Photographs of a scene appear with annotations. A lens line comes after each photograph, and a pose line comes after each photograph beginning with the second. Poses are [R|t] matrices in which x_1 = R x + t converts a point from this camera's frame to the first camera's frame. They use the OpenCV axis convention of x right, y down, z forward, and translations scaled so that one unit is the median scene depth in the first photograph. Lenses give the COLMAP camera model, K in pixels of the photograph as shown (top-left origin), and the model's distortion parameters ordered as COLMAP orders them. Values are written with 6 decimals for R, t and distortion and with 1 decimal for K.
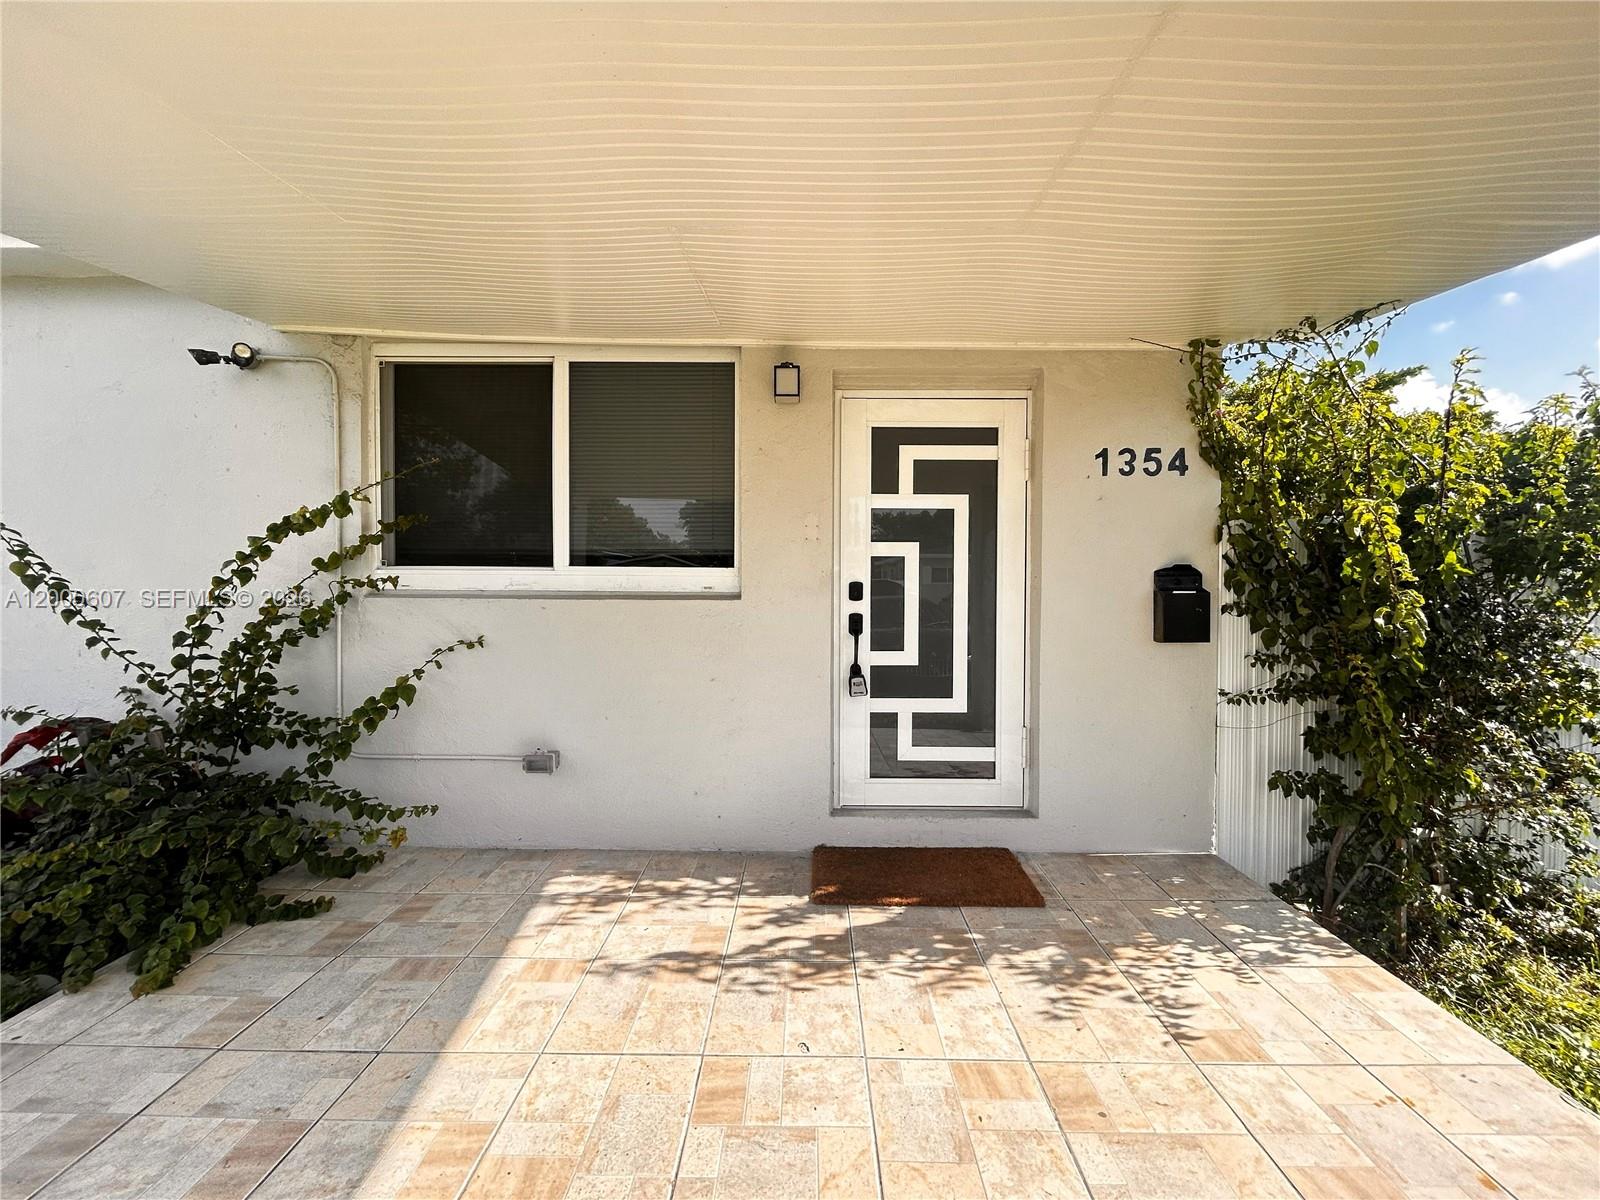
lens RADIAL K [[643.0, 0, 808.4], [0, 643.0, 597.8], [0, 0, 1]] dist [-0.001866, 0.000497]
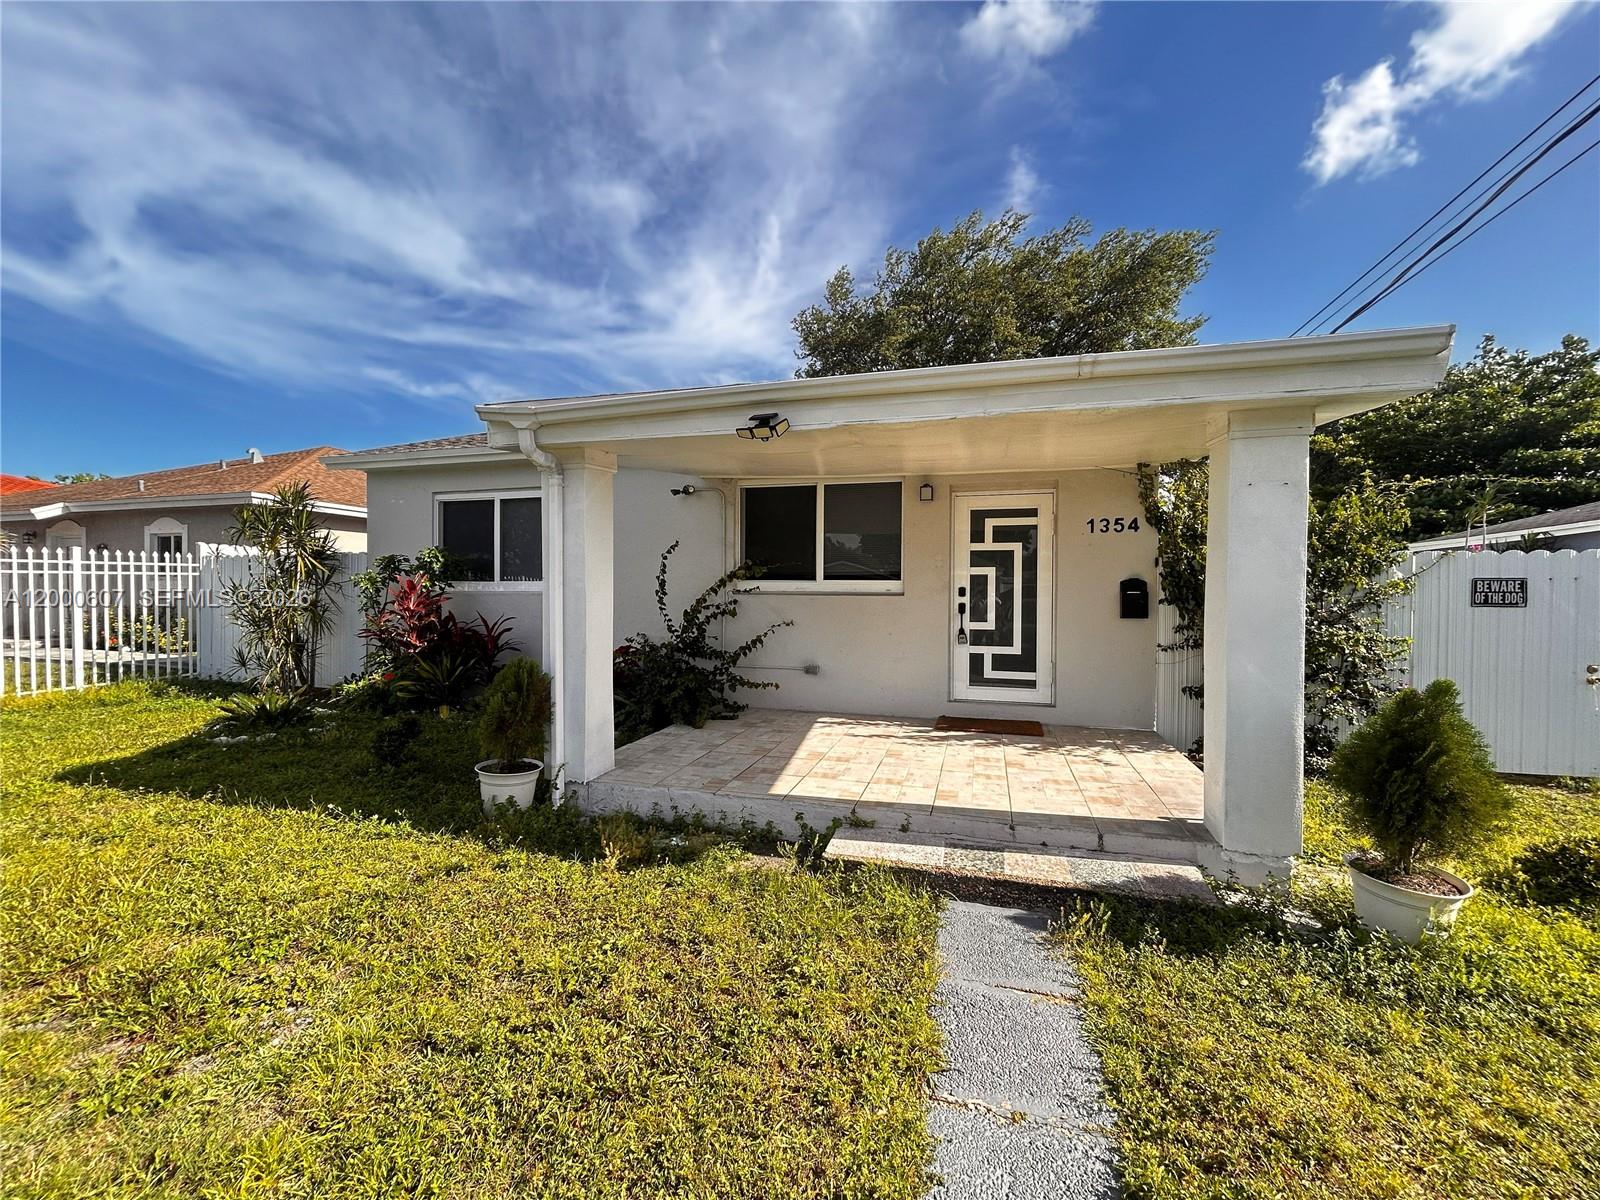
lens RADIAL K [[643.0, 0, 809.6], [0, 643.0, 596.6], [0, 0, 1]] dist [-0.001866, 0.000497]
pose [[0.965605, 0.005125, -0.259962, 0.136027], [-0.008270, 0.999905, -0.011006, 0.030457], [0.259881, 0.012777, 0.965556, -1.057143]]
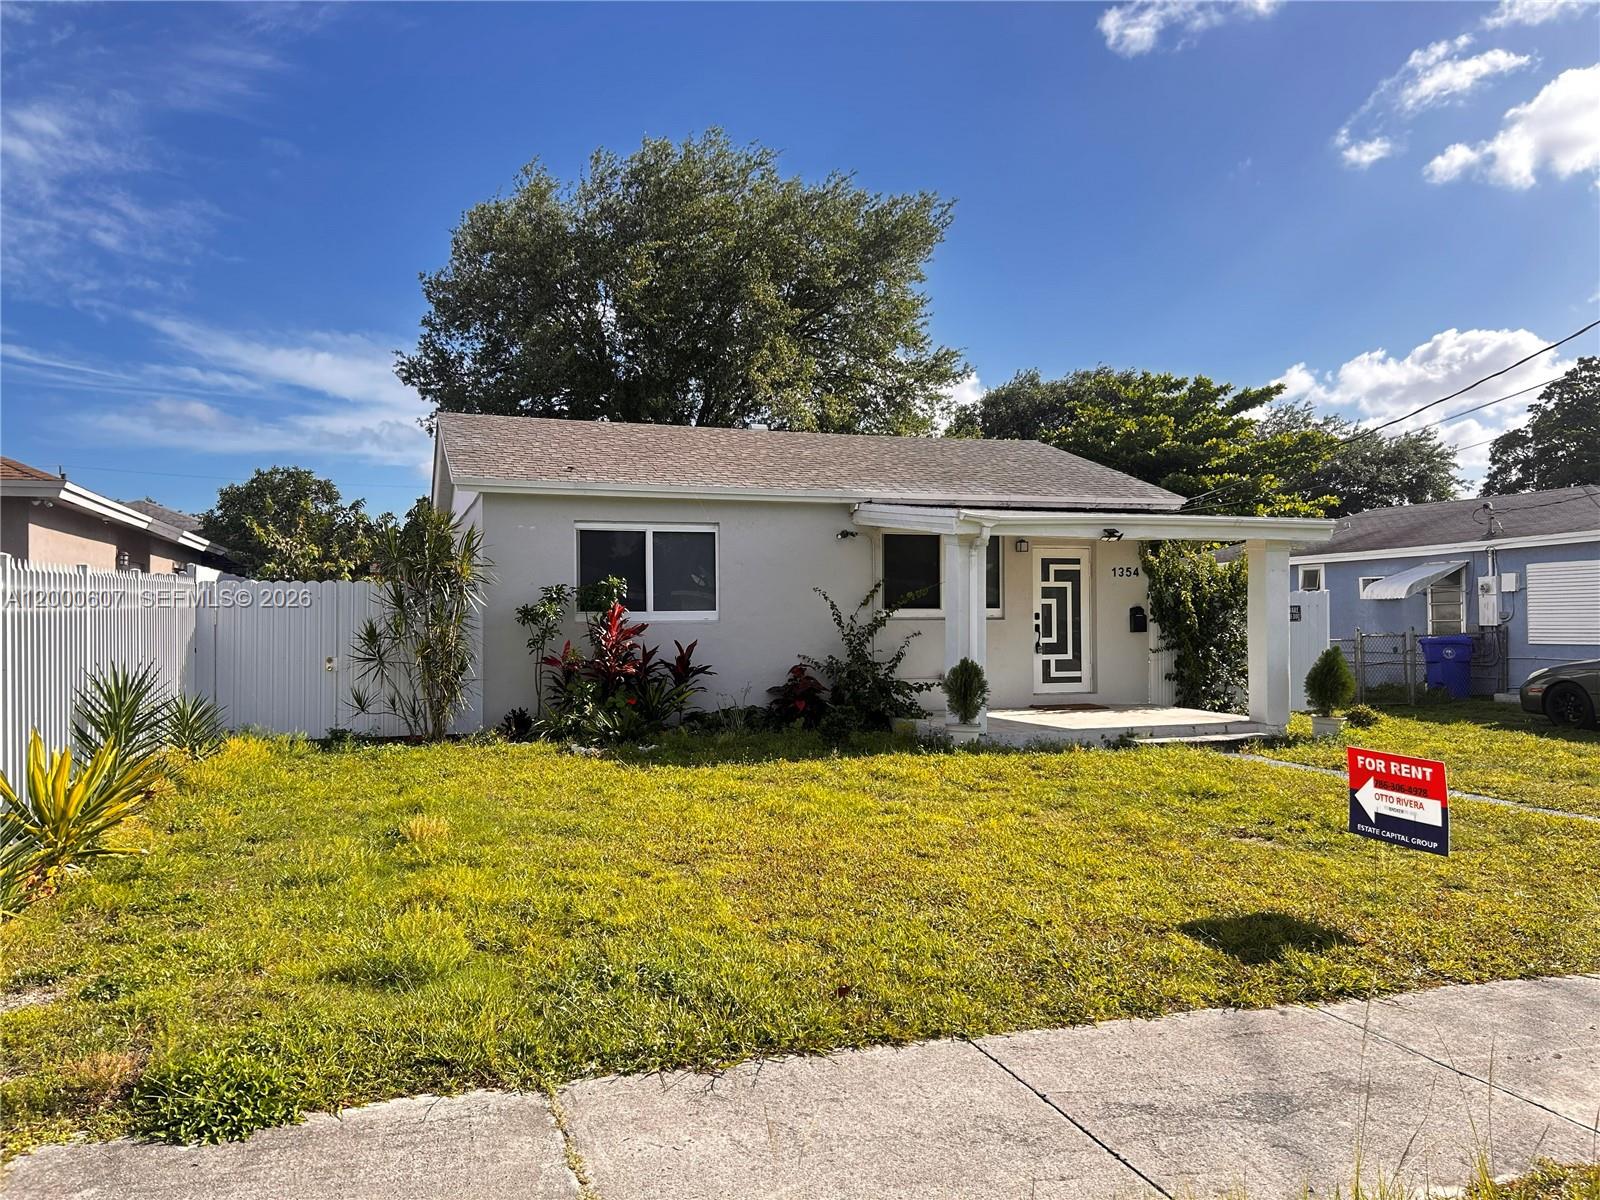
lens RADIAL K [[1195.9, 0, 795.1], [0, 1195.9, 605.8], [0, 0, 1]] dist [0.036896, -0.035500]
pose [[0.945790, -0.005675, 0.324731, -2.626227], [0.016160, 0.999431, -0.029601, 0.081844], [-0.324378, 0.033244, 0.945343, -3.601932]]
